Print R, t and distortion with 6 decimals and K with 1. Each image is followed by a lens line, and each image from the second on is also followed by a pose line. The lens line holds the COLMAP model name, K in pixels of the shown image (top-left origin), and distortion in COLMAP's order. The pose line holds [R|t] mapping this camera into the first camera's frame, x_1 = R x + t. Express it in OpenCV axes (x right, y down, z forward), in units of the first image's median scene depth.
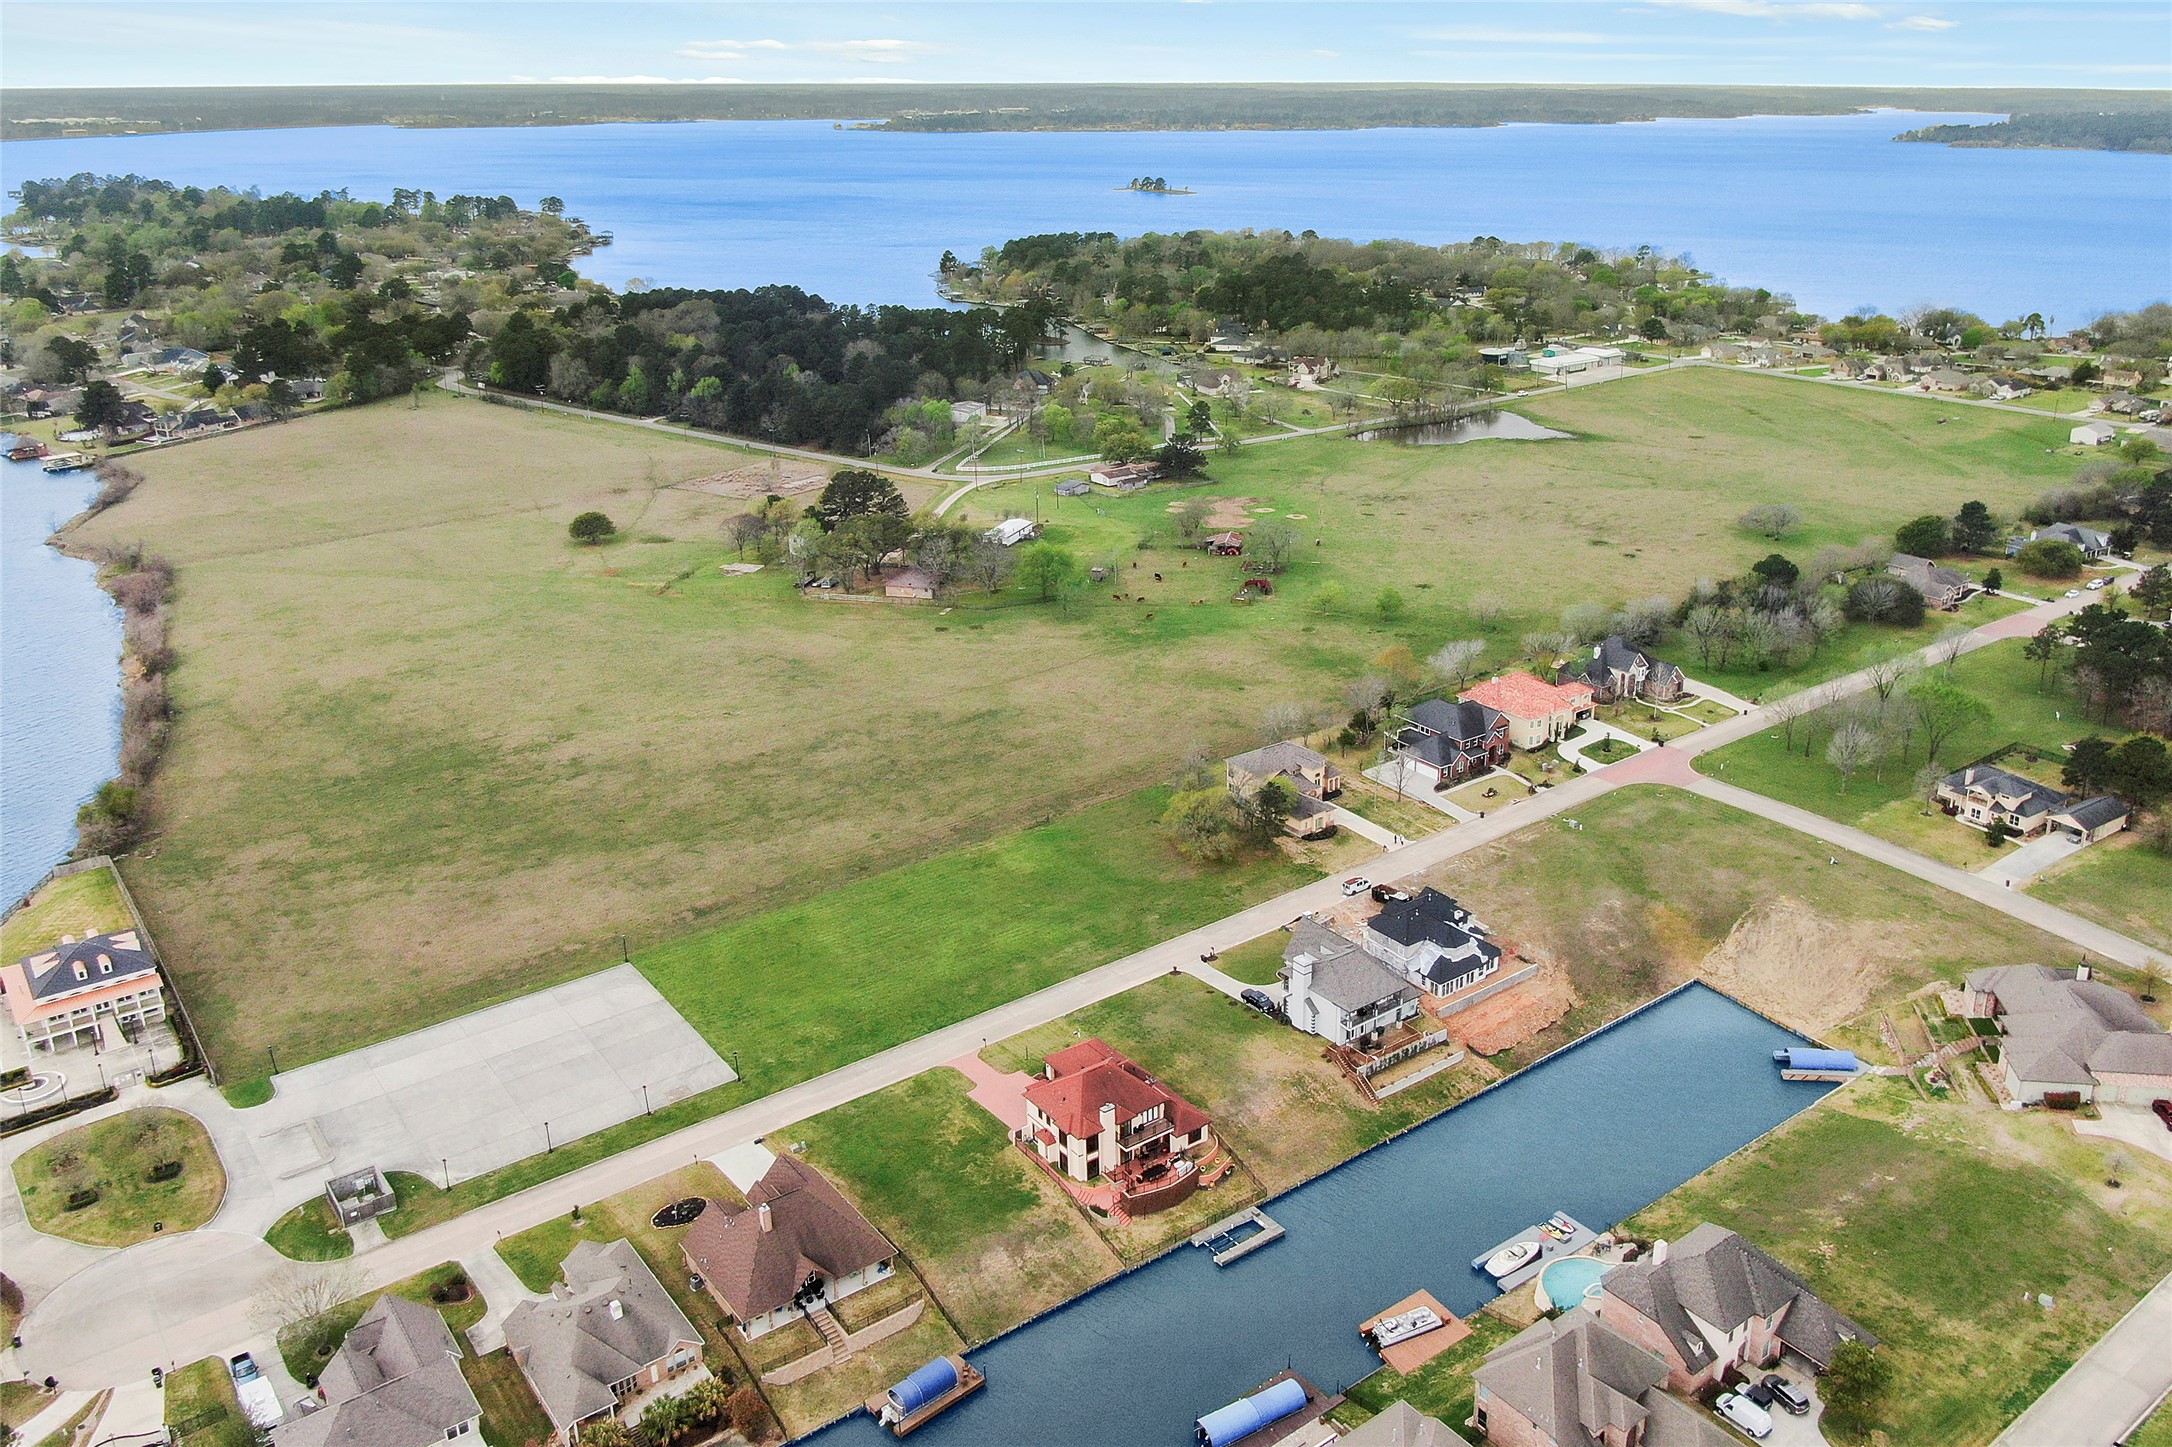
lens RADIAL K [[1629.0, 0, 1088.1], [0, 1629.0, 673.1], [0, 0, 1]] dist [-0.018106, 0.008699]
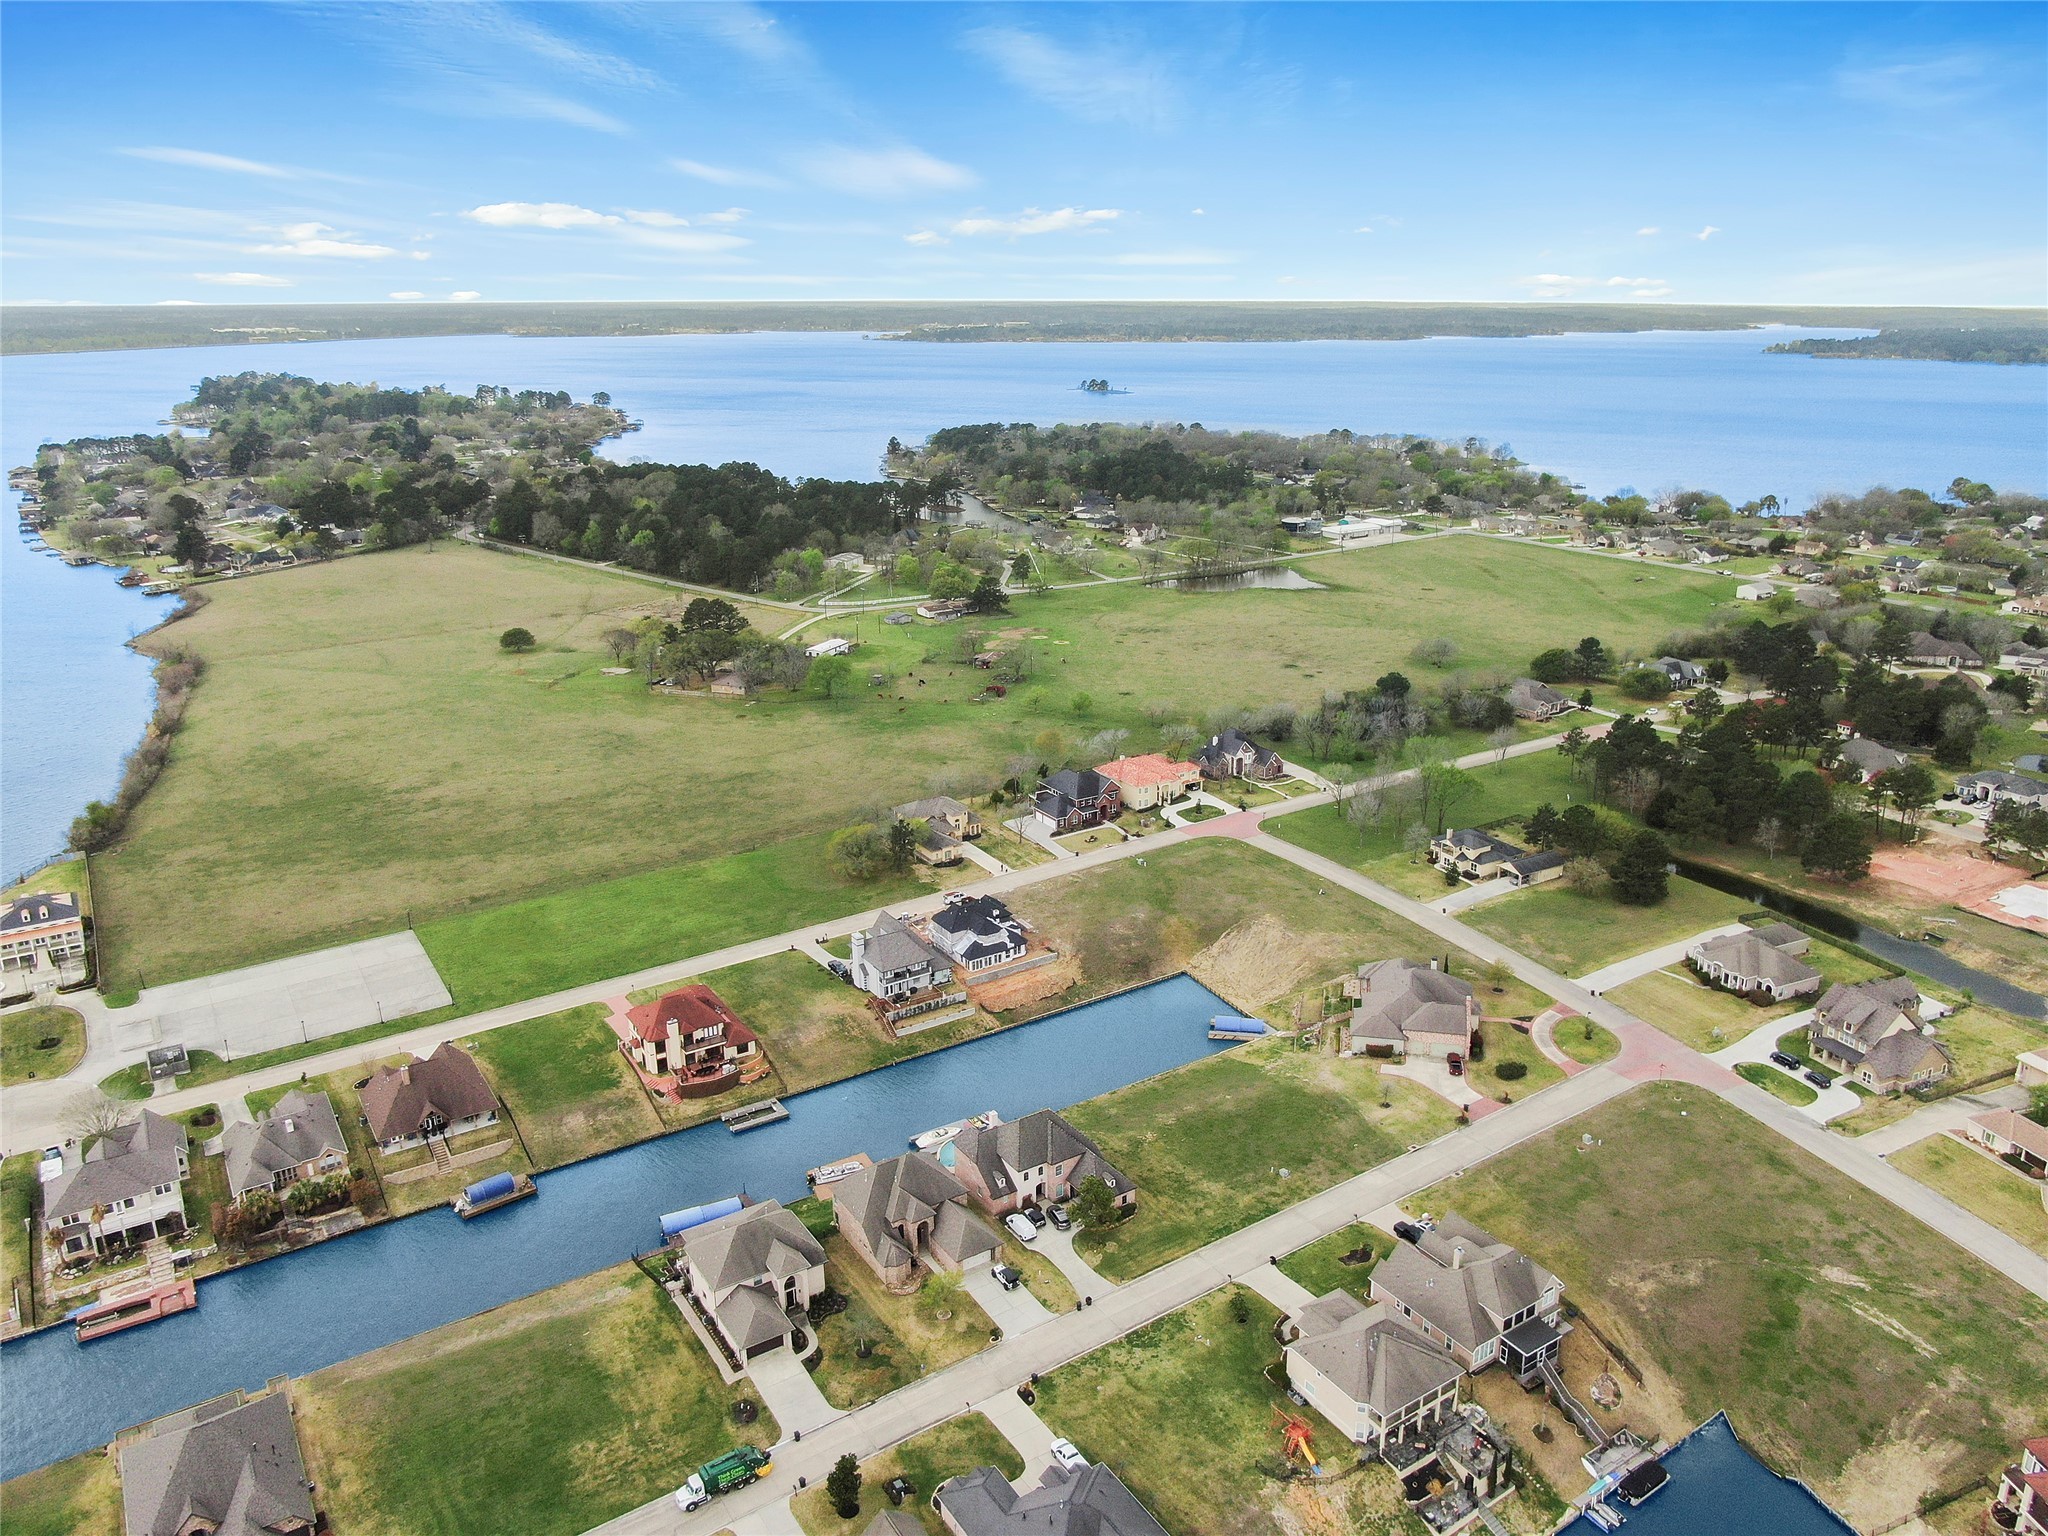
lens RADIAL K [[1426.2, 0, 1024.0], [0, 1426.2, 768.0], [0, 0, 1]] dist [-0.014023, 0.001026]
pose [[0.996641, 0.026732, -0.077413, 0.216129], [-0.029177, 0.999105, -0.030626, 0.041027], [0.076525, 0.032782, 0.996529, -0.113214]]
